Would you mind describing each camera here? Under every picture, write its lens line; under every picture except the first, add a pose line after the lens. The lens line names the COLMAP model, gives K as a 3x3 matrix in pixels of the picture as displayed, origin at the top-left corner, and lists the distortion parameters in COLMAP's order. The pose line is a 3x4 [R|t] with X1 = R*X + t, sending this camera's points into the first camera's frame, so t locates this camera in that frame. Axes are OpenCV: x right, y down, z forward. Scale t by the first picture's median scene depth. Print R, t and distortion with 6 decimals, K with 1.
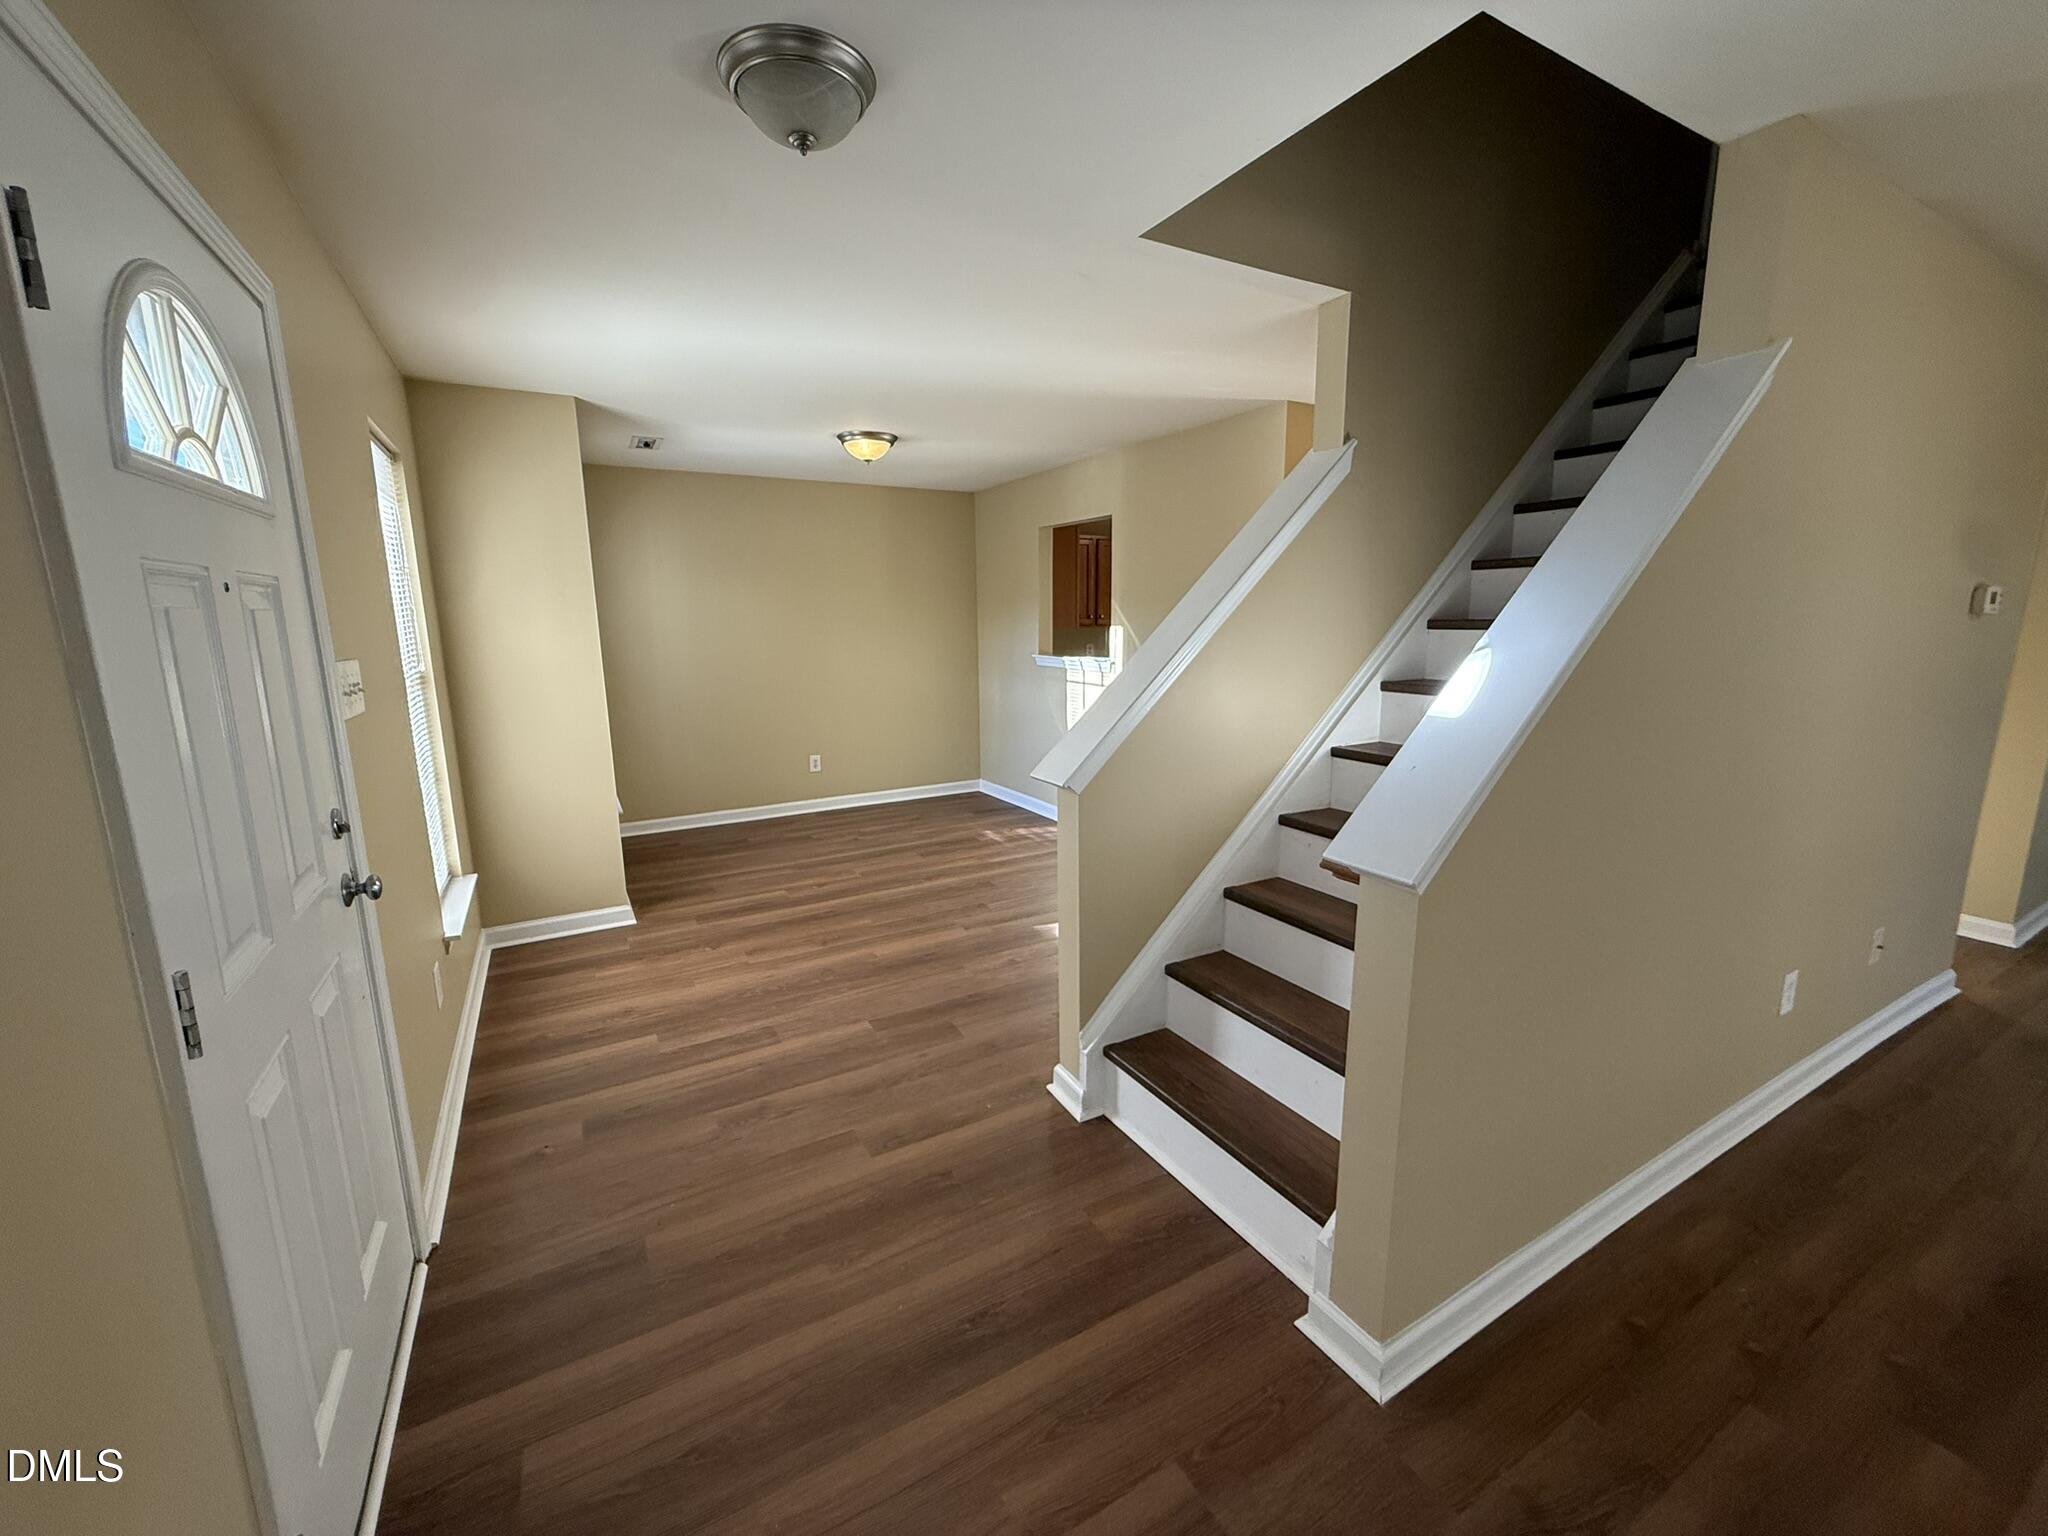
lens RADIAL K [[811.5, 0, 1026.0], [0, 811.5, 766.6], [0, 0, 1]] dist [0.001680, -0.000030]
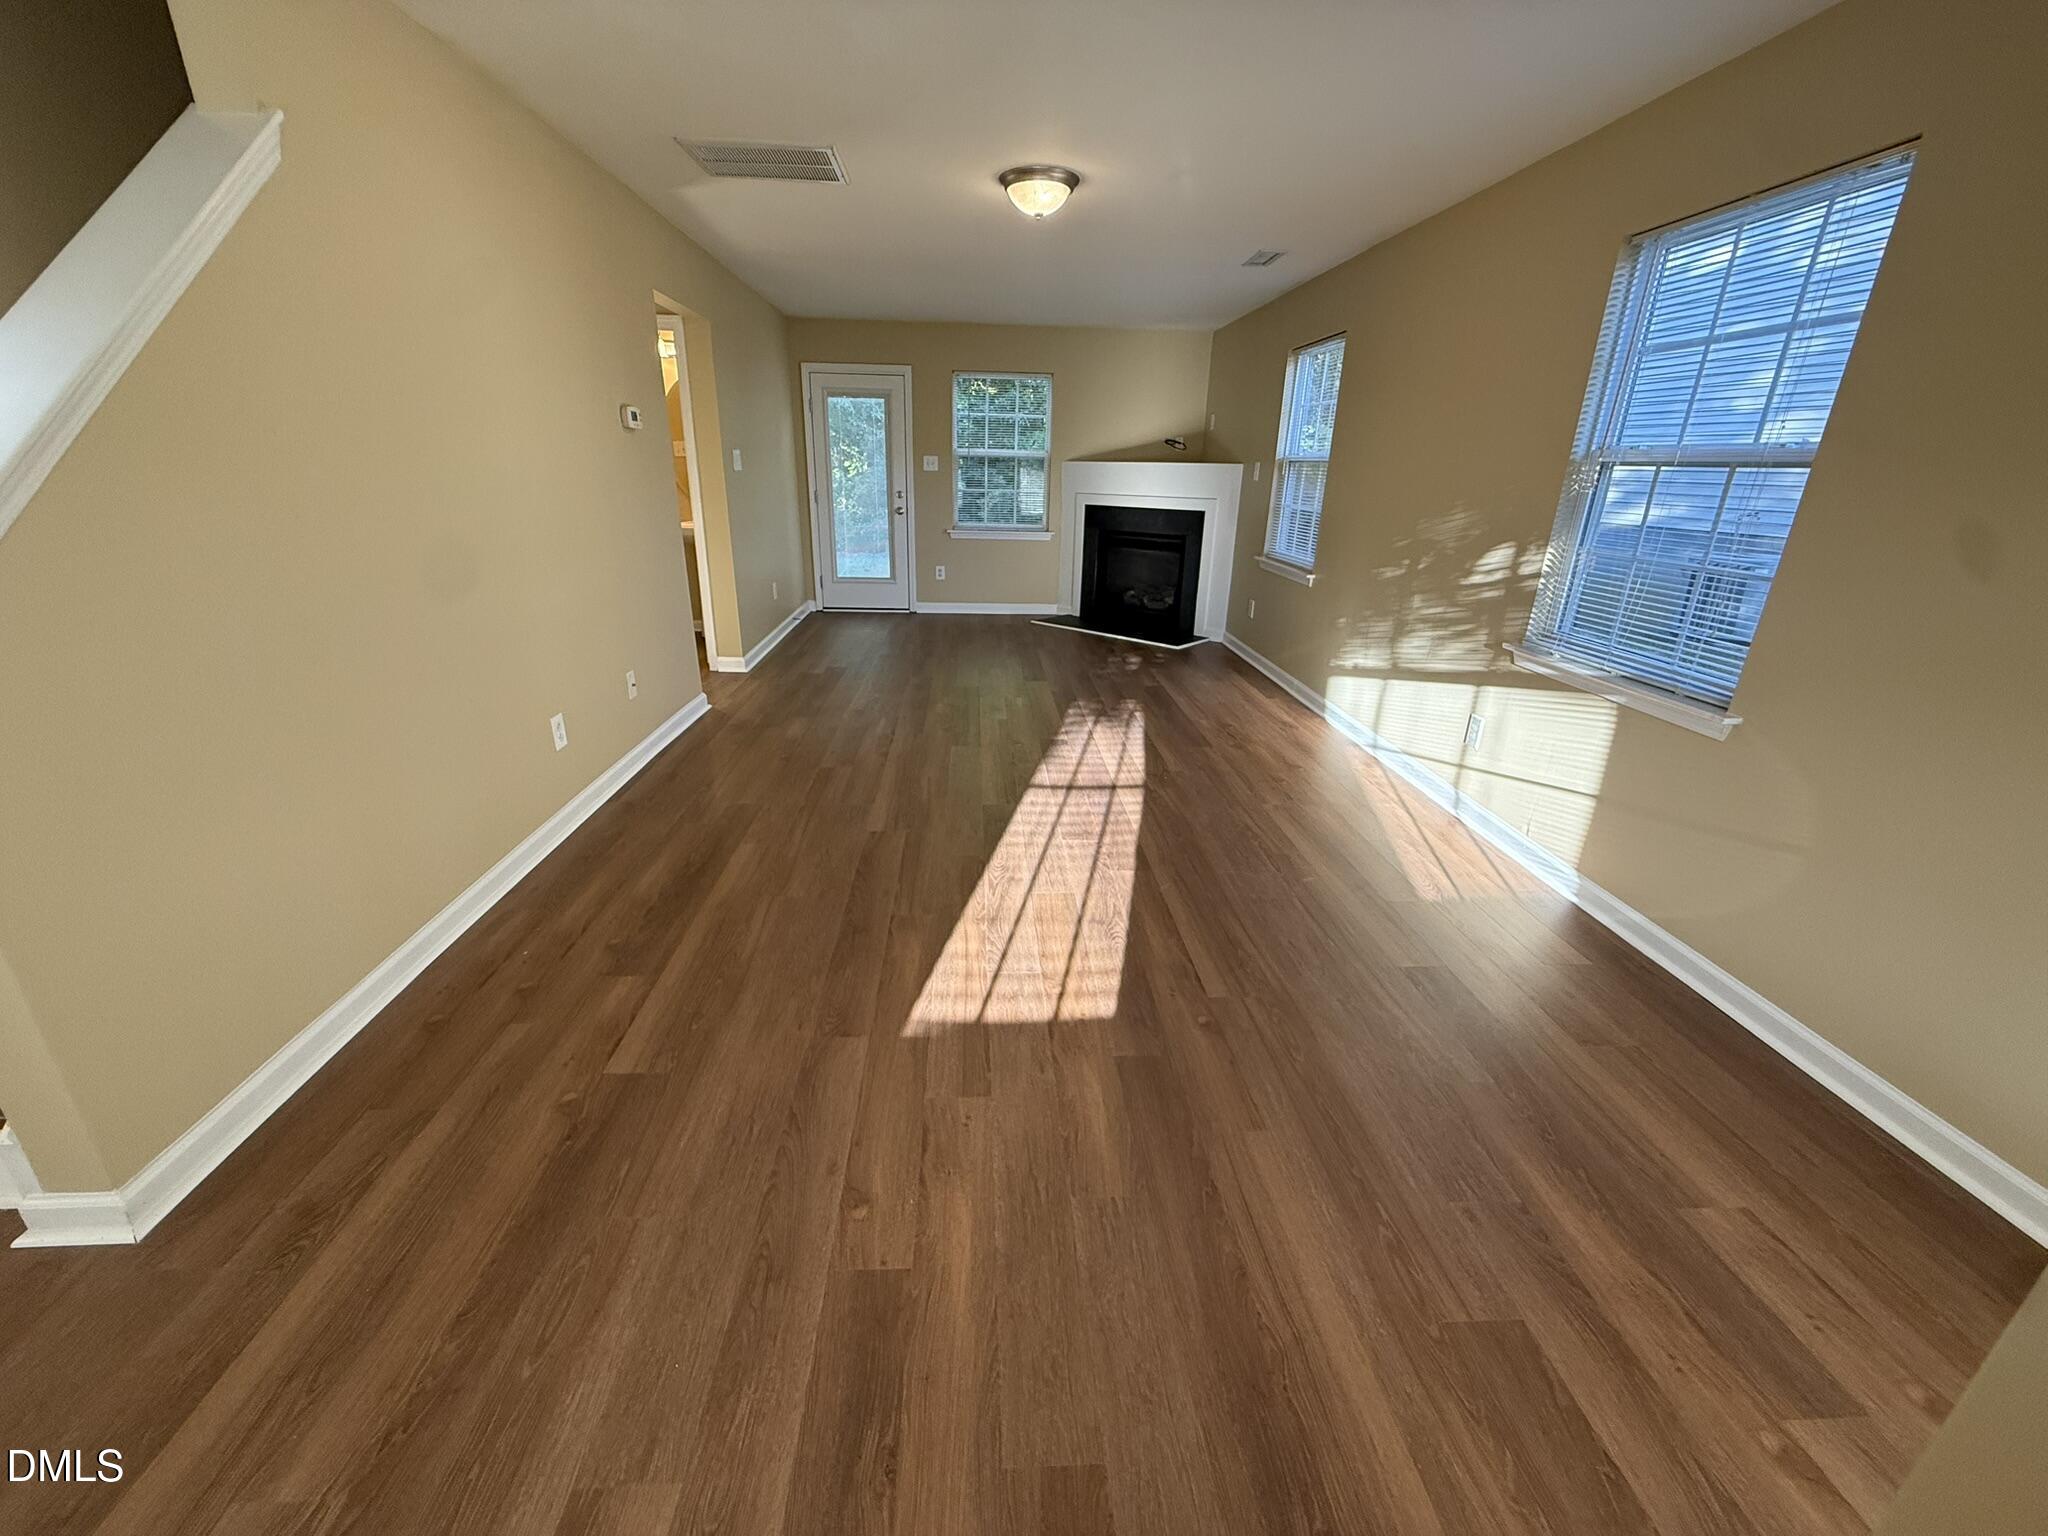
lens RADIAL K [[811.5, 0, 1008.7], [0, 811.5, 768.3], [0, 0, 1]] dist [0.001680, -0.000030]
pose [[0.452945, -0.299398, 0.839763, 0.230241], [0.138095, 0.954118, 0.265684, 0.123208], [-0.880778, -0.004374, 0.473509, -0.303390]]
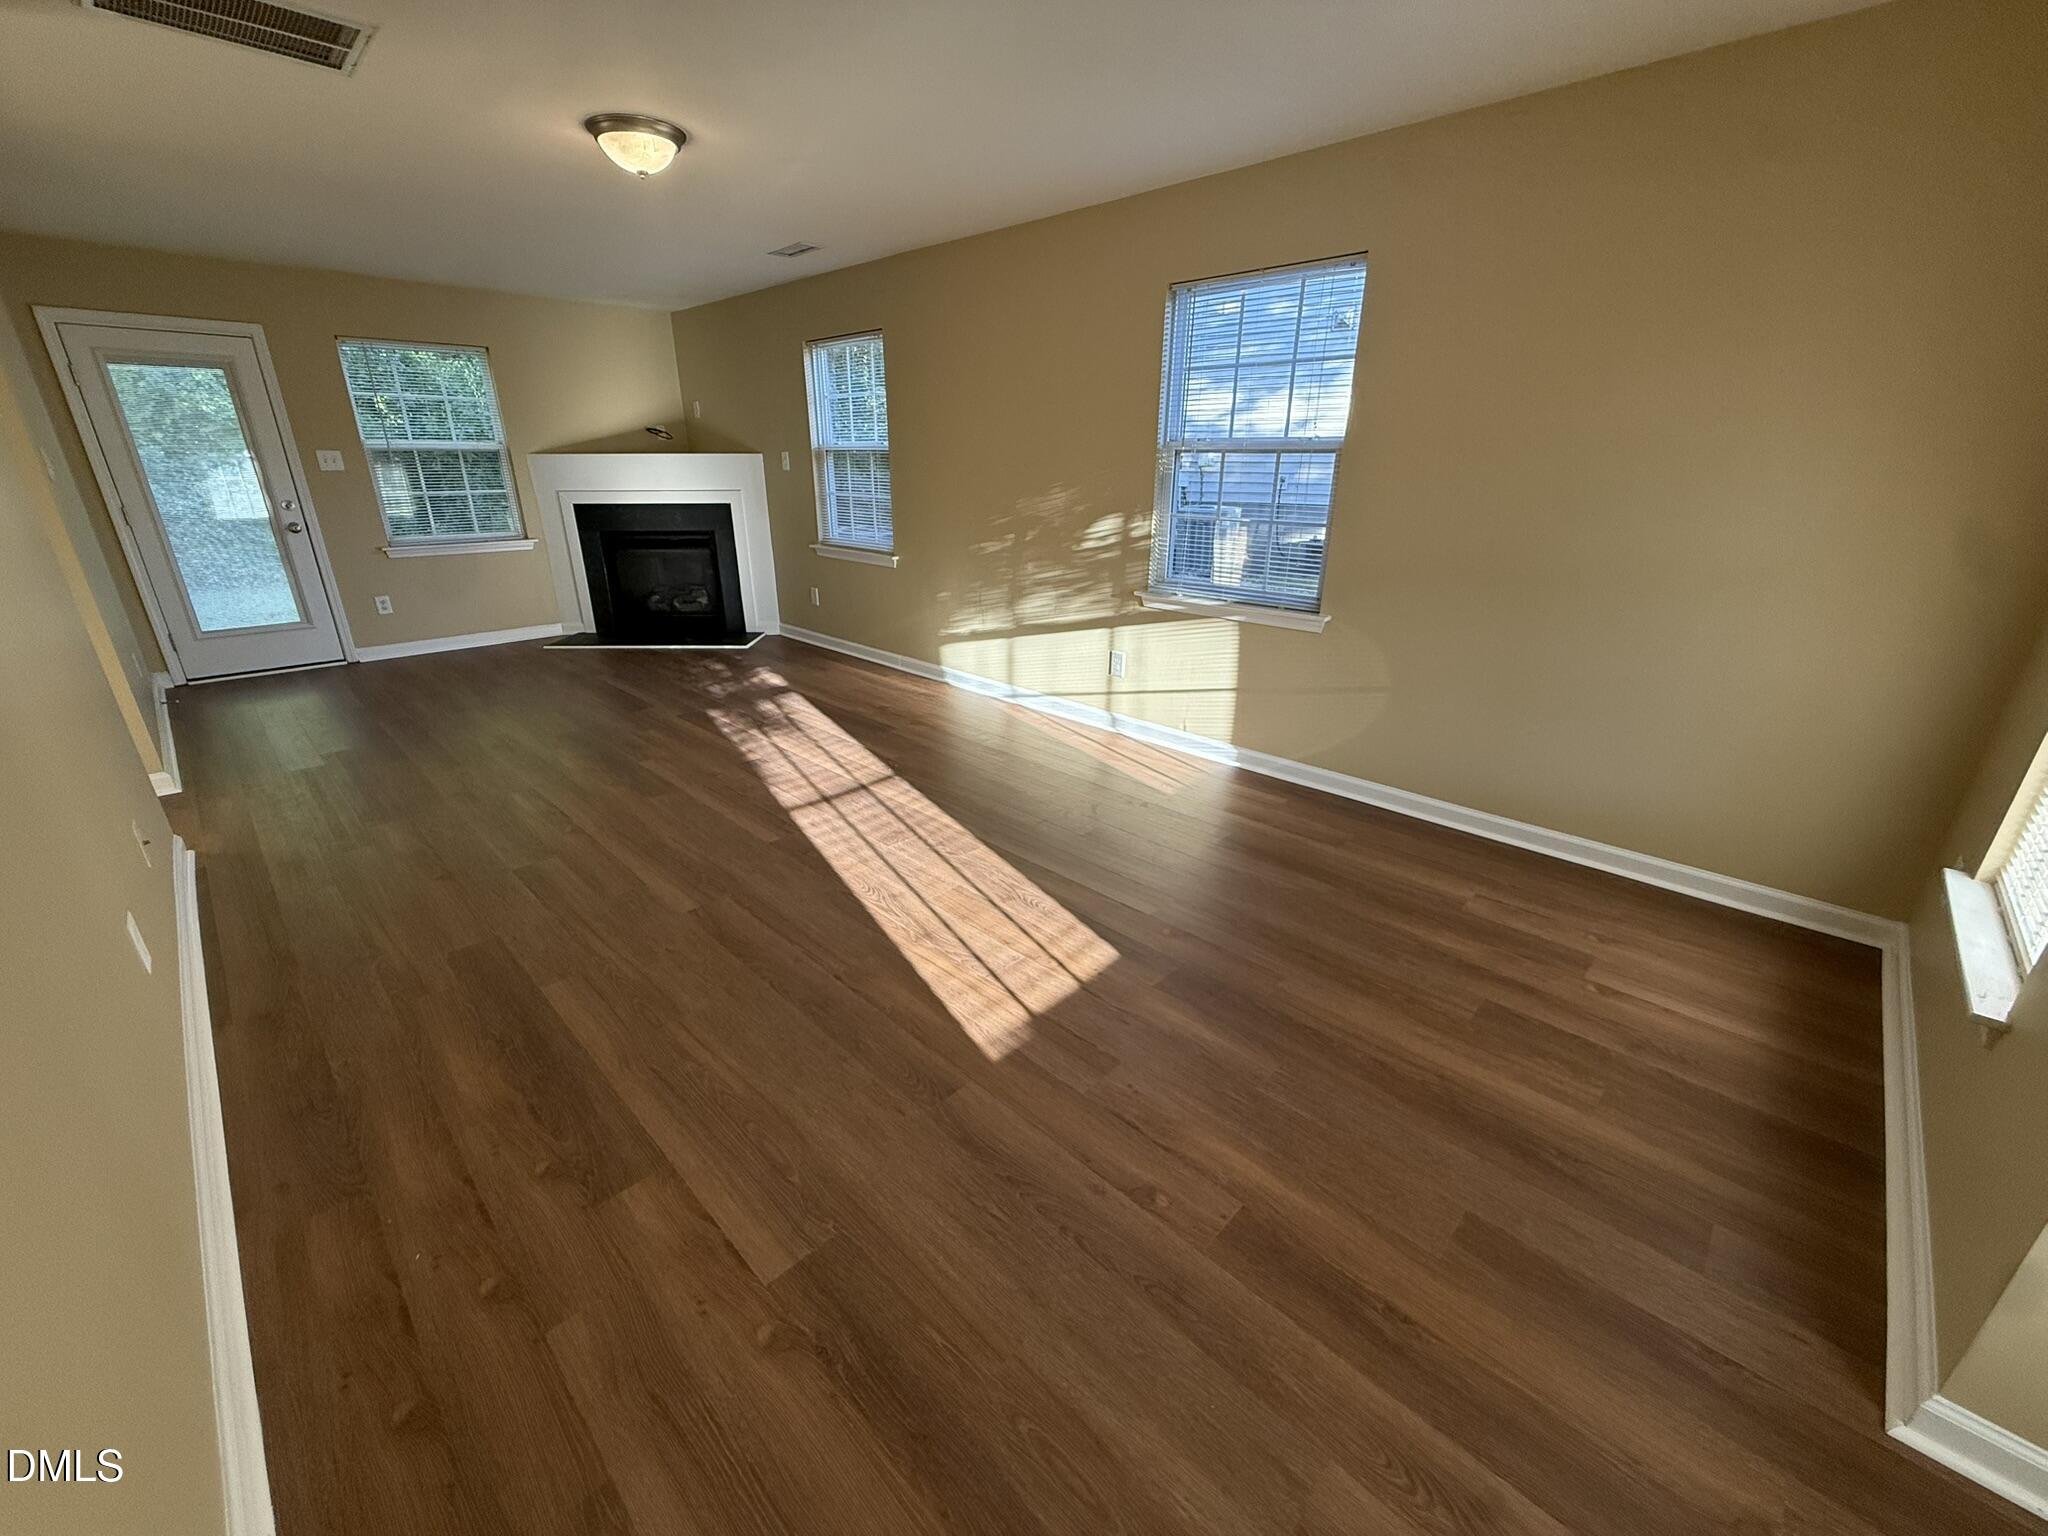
lens RADIAL K [[811.5, 0, 1013.3], [0, 811.5, 771.1], [0, 0, 1]] dist [0.001680, -0.000030]
pose [[-0.265460, -0.344169, 0.900599, 0.145053], [0.175397, 0.901286, 0.396132, -0.025784], [-0.948033, 0.263119, -0.178889, 0.445271]]
